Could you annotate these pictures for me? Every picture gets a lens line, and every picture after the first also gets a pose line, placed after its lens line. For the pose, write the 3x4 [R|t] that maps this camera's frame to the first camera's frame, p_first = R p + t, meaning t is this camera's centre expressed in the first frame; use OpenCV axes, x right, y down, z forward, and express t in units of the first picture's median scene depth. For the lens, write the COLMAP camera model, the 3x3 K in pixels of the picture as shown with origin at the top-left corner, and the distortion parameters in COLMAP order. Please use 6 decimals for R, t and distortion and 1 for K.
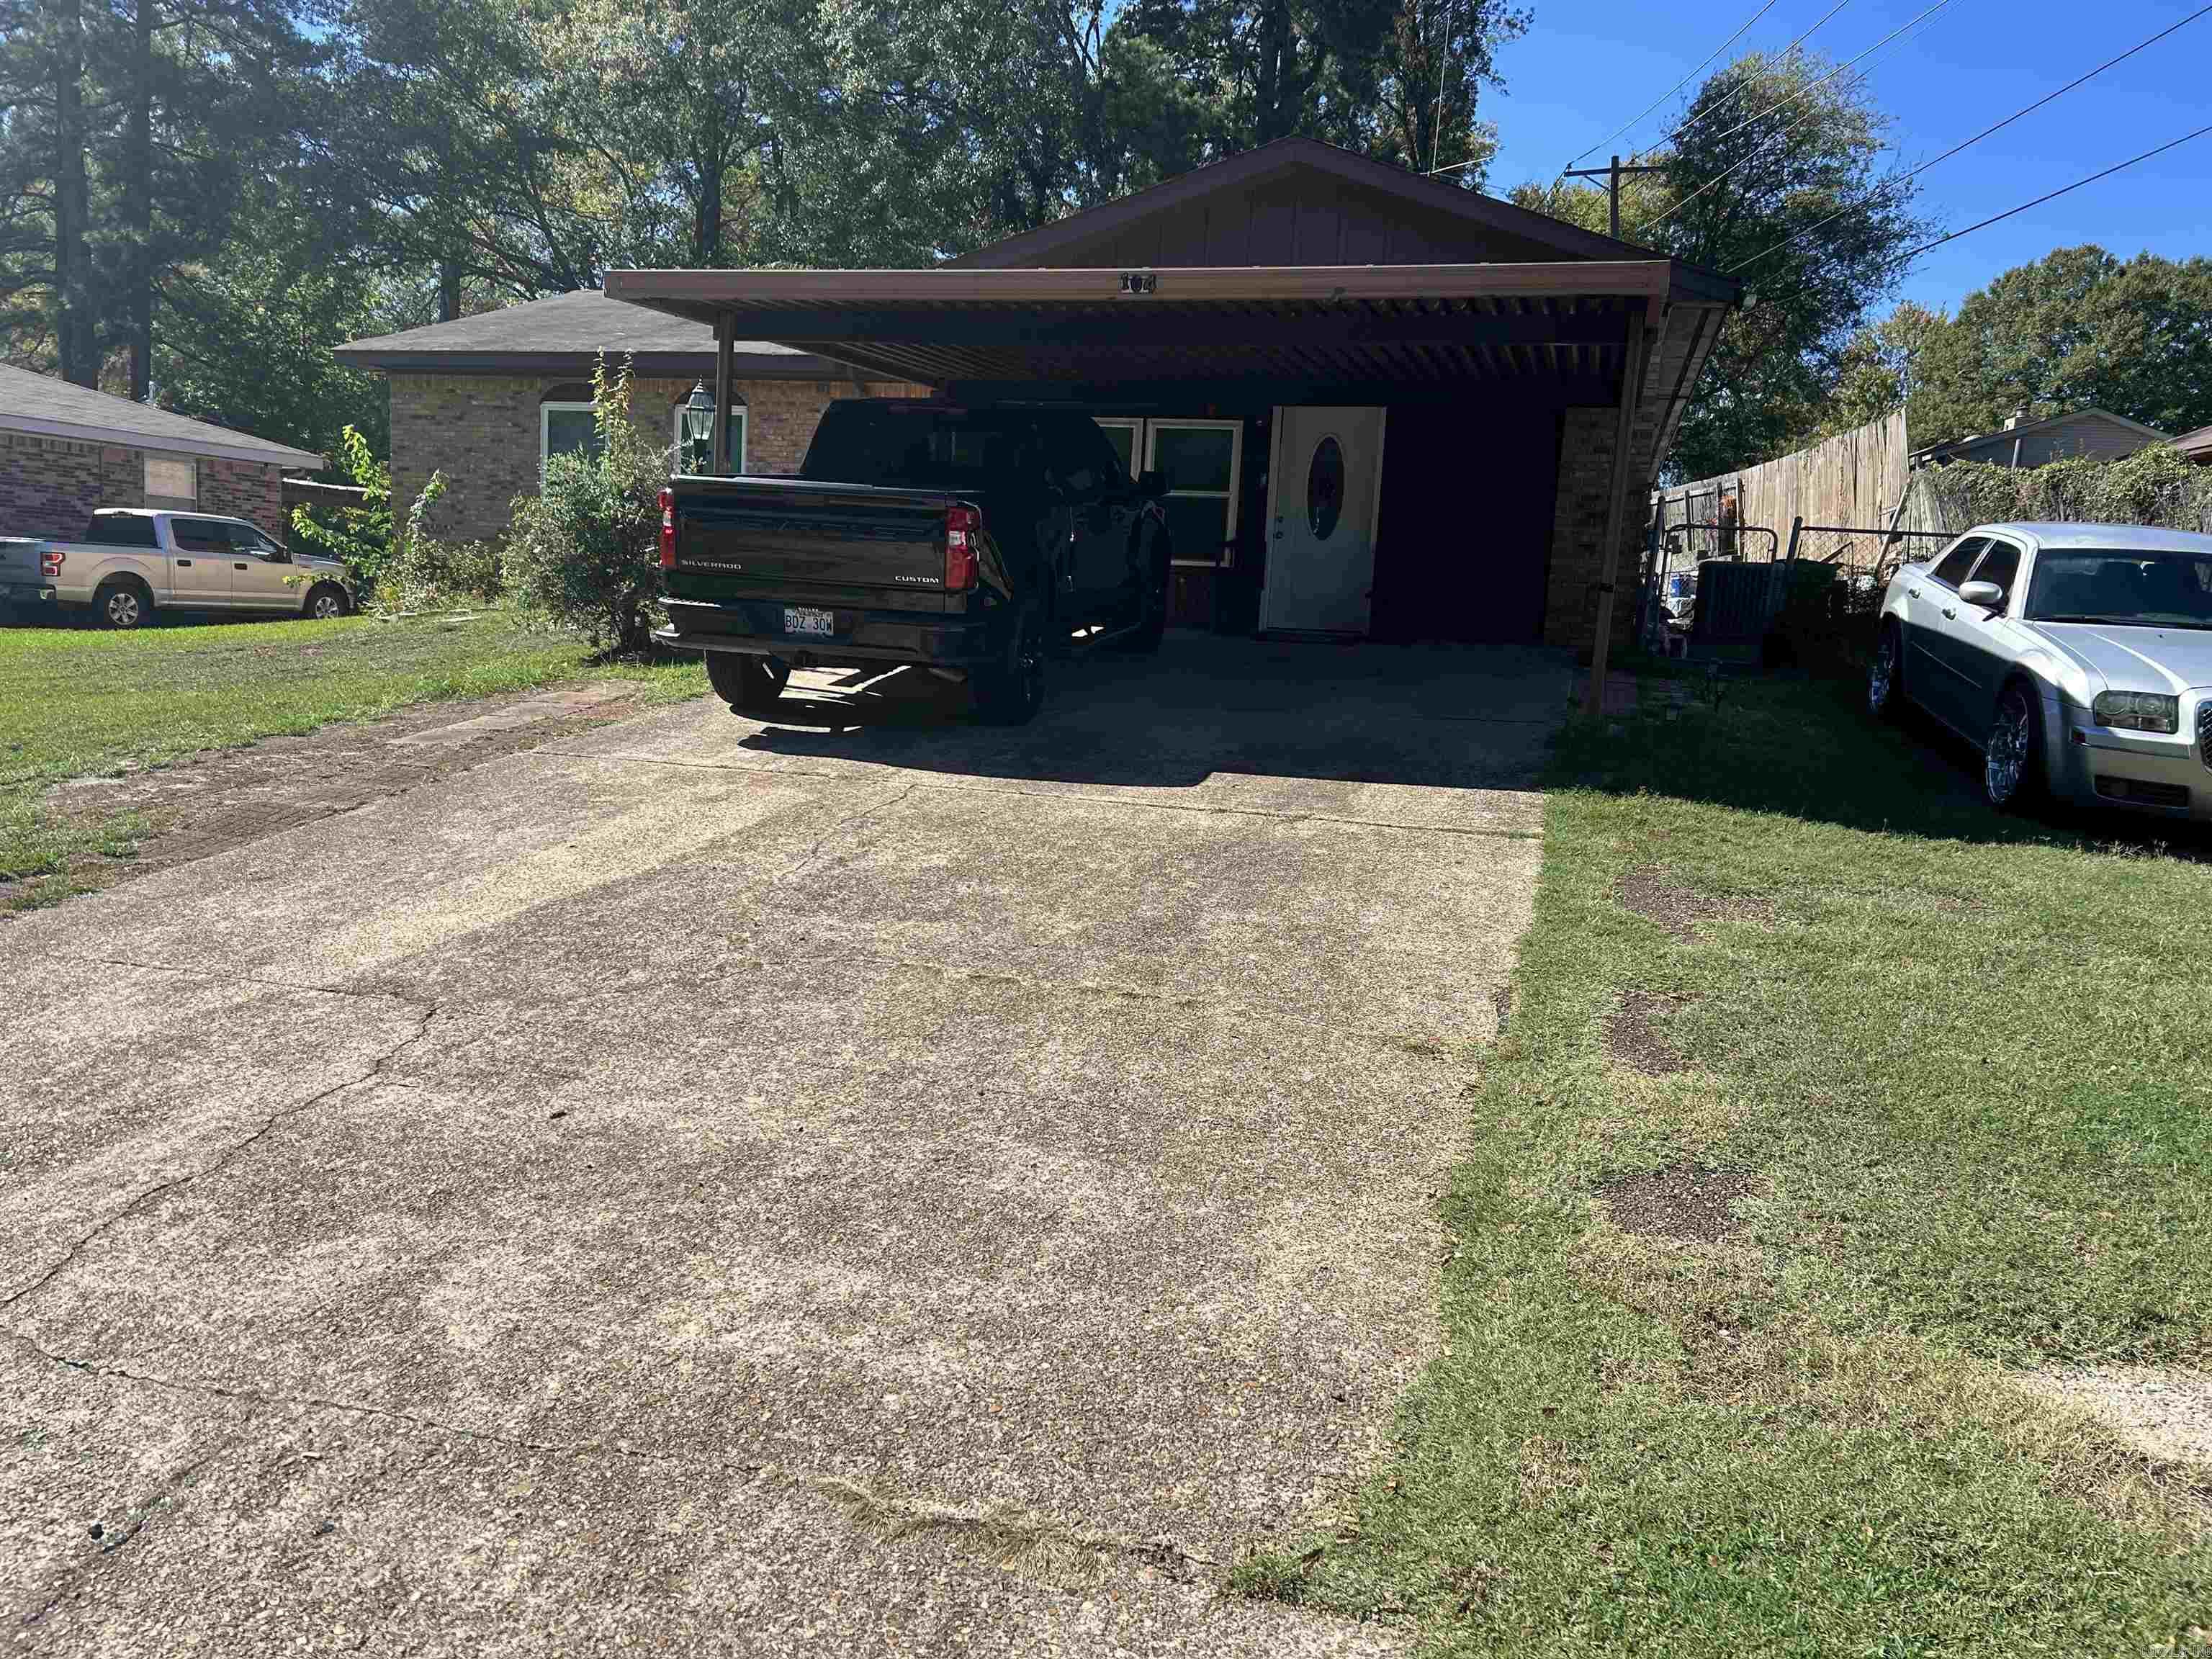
lens RADIAL K [[1682.9, 0, 1106.0], [0, 1682.9, 829.5], [0, 0, 1]] dist [0.023812, -0.002059]
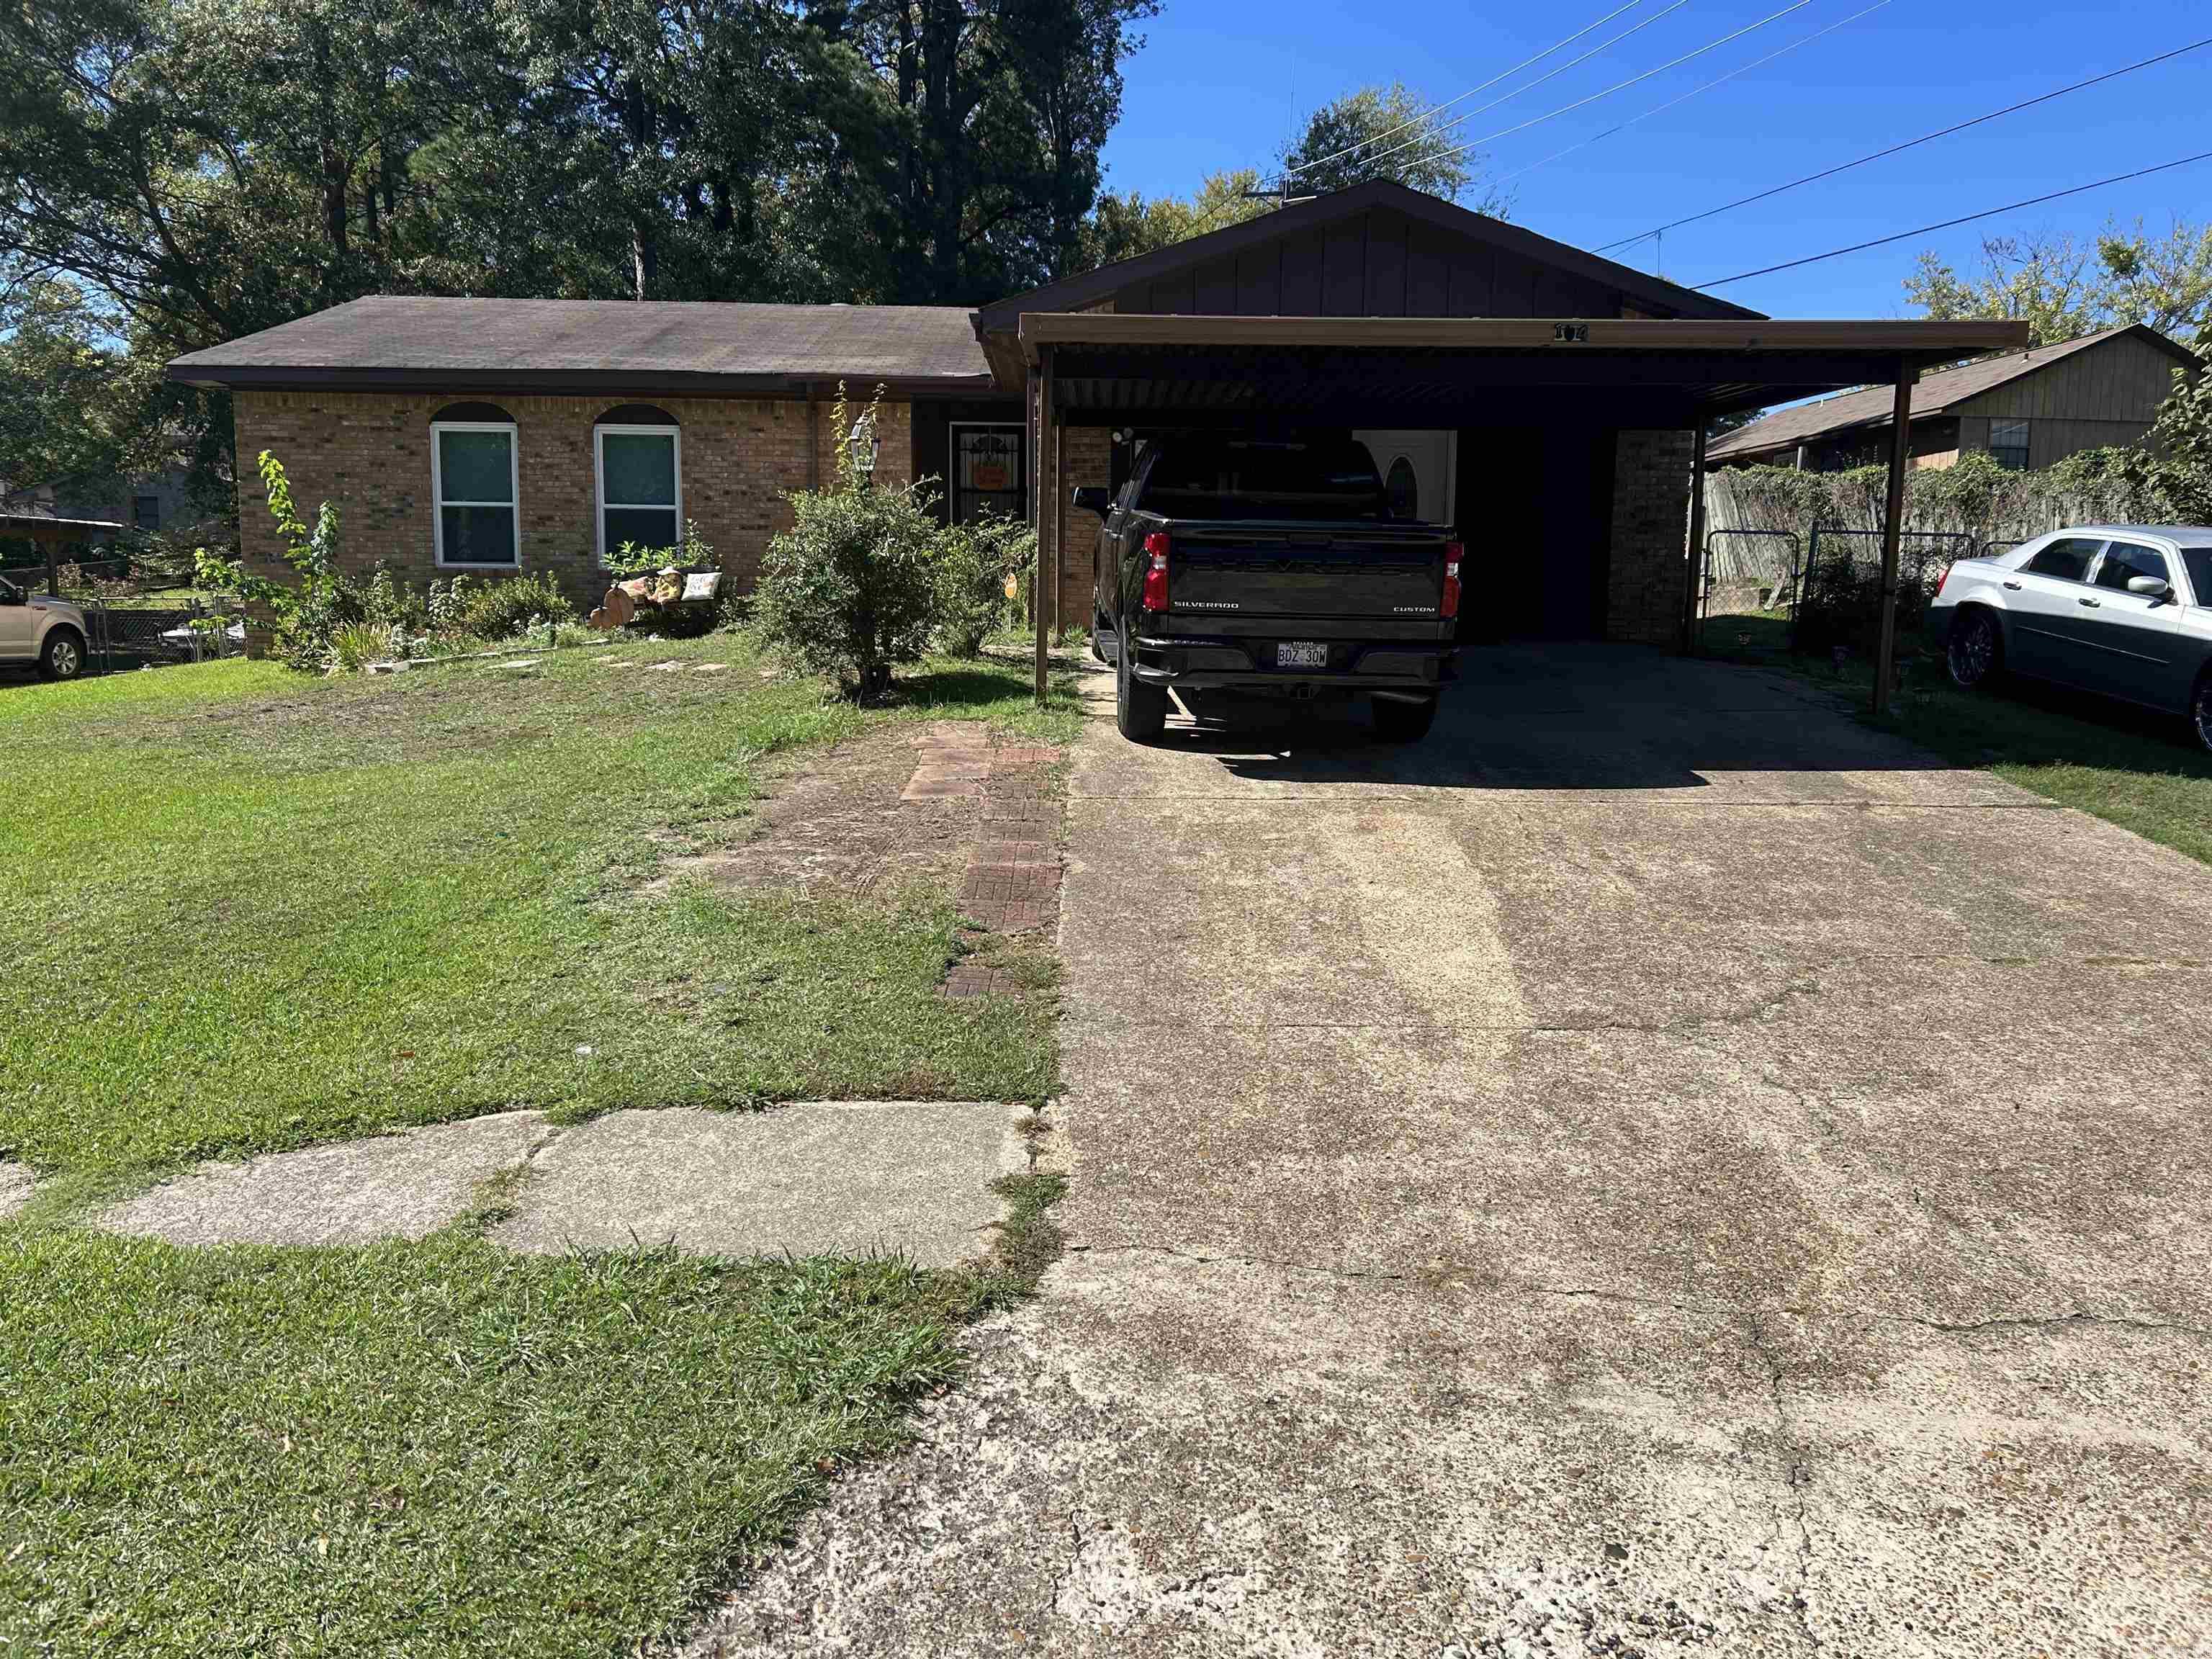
lens RADIAL K [[1667.5, 0, 1106.0], [0, 1667.5, 829.5], [0, 0, 1]] dist [0.050905, -0.055511]
pose [[0.955683, -0.076441, 0.284299, -0.481734], [0.075385, 0.997047, 0.014673, -0.031648], [-0.284581, 0.007409, 0.958623, 0.031471]]
